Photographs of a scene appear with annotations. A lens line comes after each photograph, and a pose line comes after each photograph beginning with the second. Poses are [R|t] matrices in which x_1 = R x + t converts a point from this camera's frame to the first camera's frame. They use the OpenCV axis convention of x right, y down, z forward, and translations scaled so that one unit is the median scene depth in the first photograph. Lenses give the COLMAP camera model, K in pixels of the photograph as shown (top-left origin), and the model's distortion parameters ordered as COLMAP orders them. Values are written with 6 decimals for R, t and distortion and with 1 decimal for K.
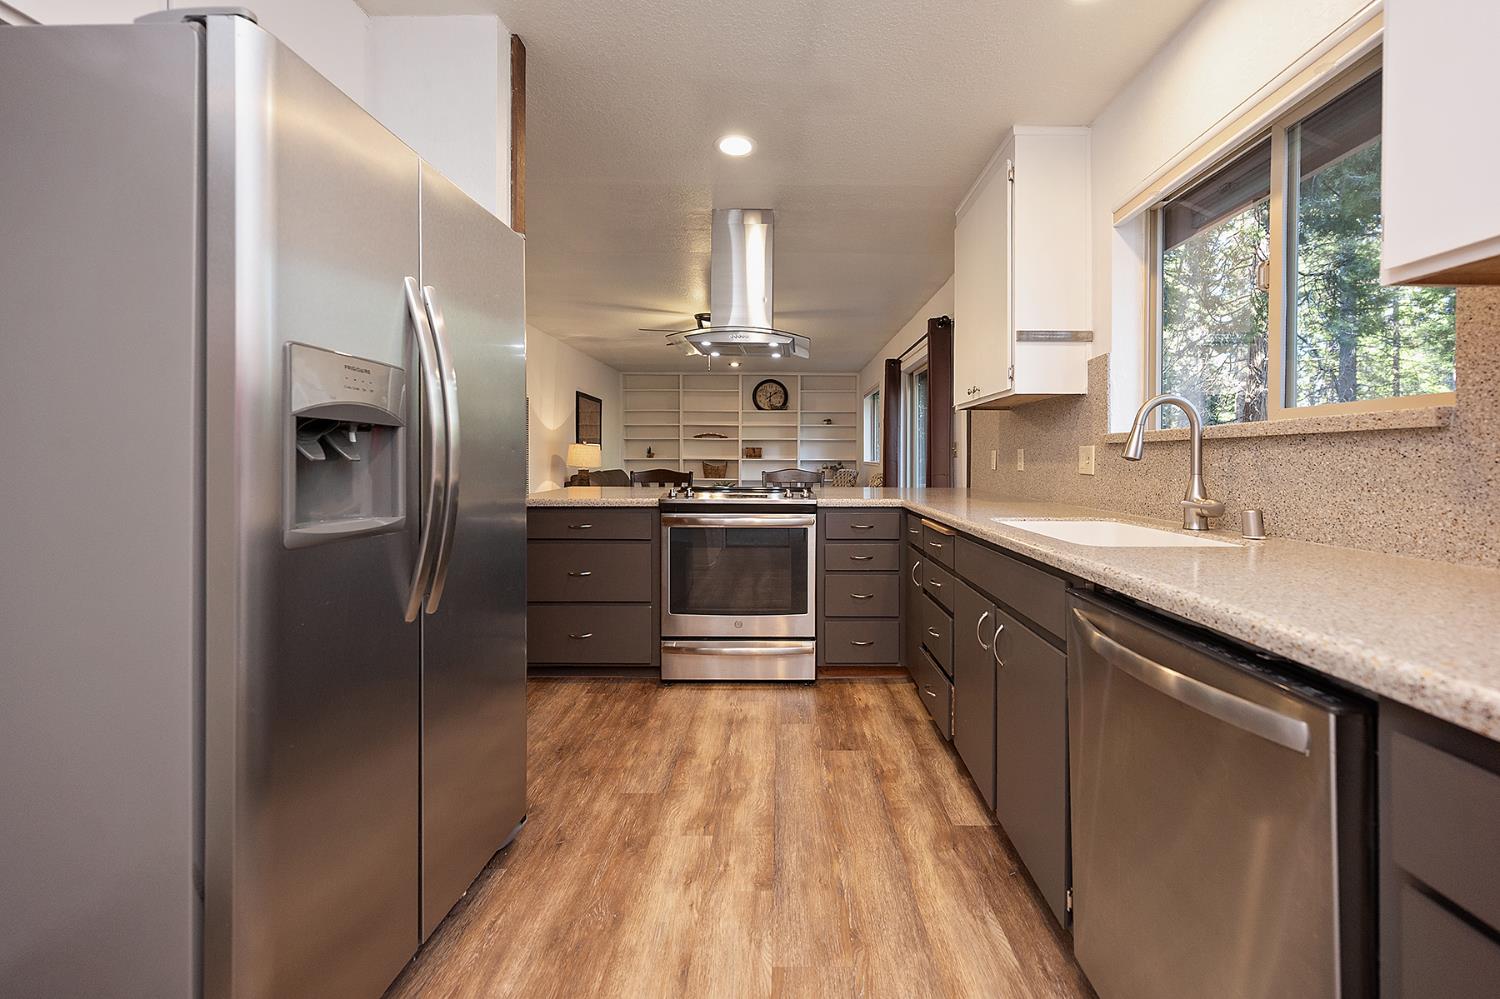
lens RADIAL K [[604.3, 0, 761.6], [0, 604.3, 455.5], [0, 0, 1]] dist [-0.000080, -0.000013]
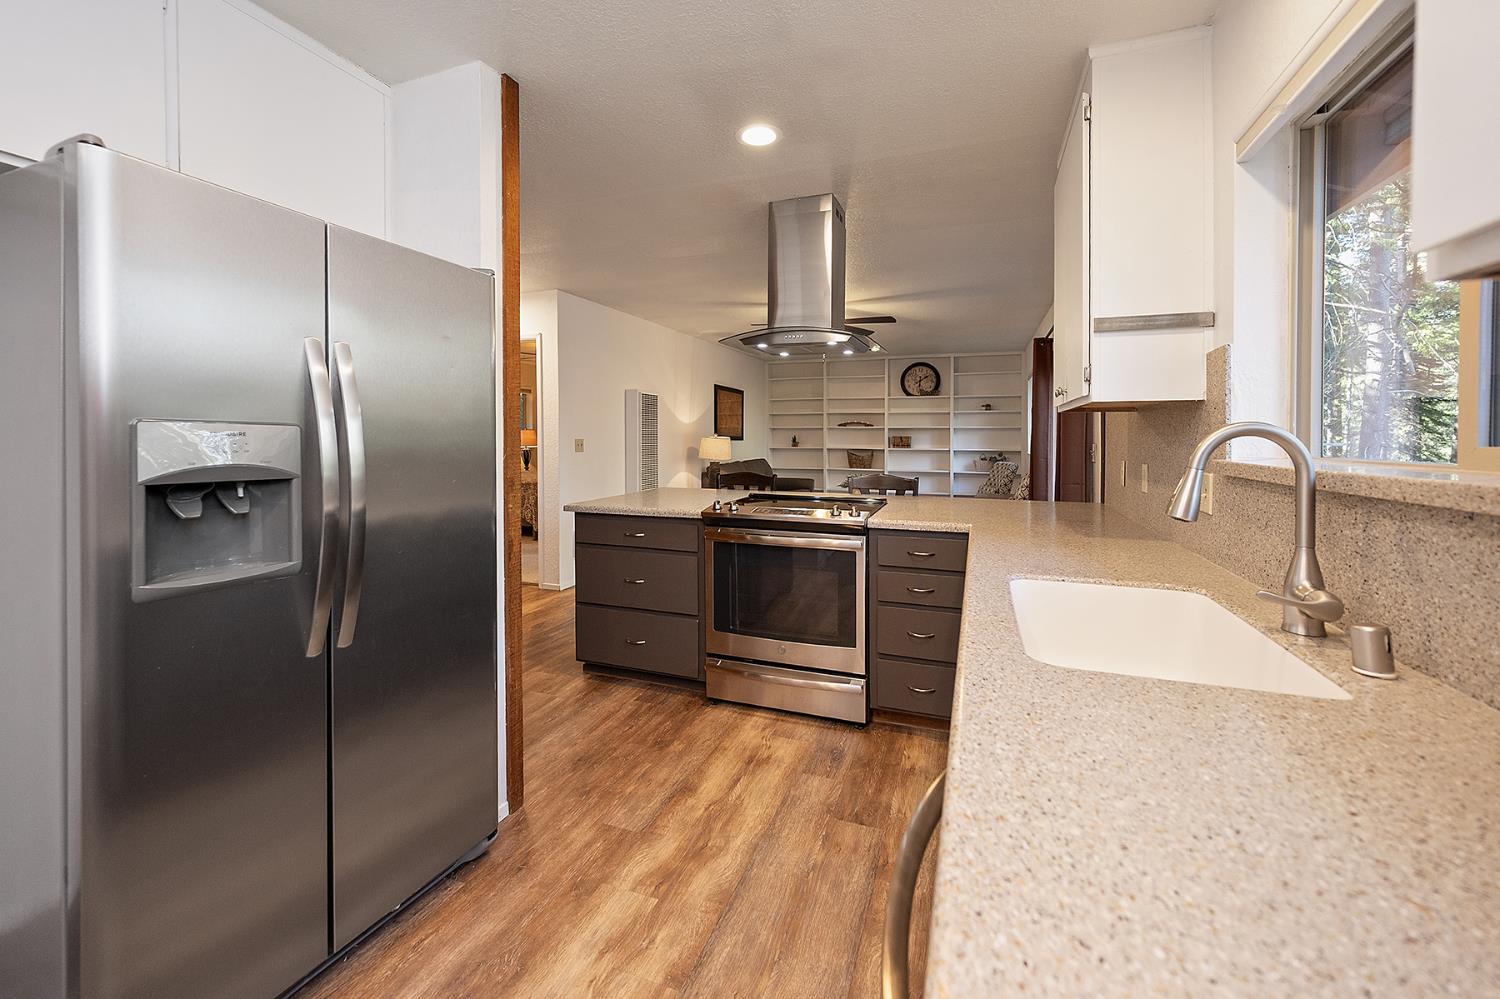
lens RADIAL K [[602.9, 0, 732.8], [0, 602.9, 439.2], [0, 0, 1]] dist [-0.000949, -0.000120]
pose [[0.936730, -0.000575, -0.350052, 0.244263], [0.003403, 0.999966, 0.007464, -0.058401], [0.350036, -0.008183, 0.936701, 0.125193]]
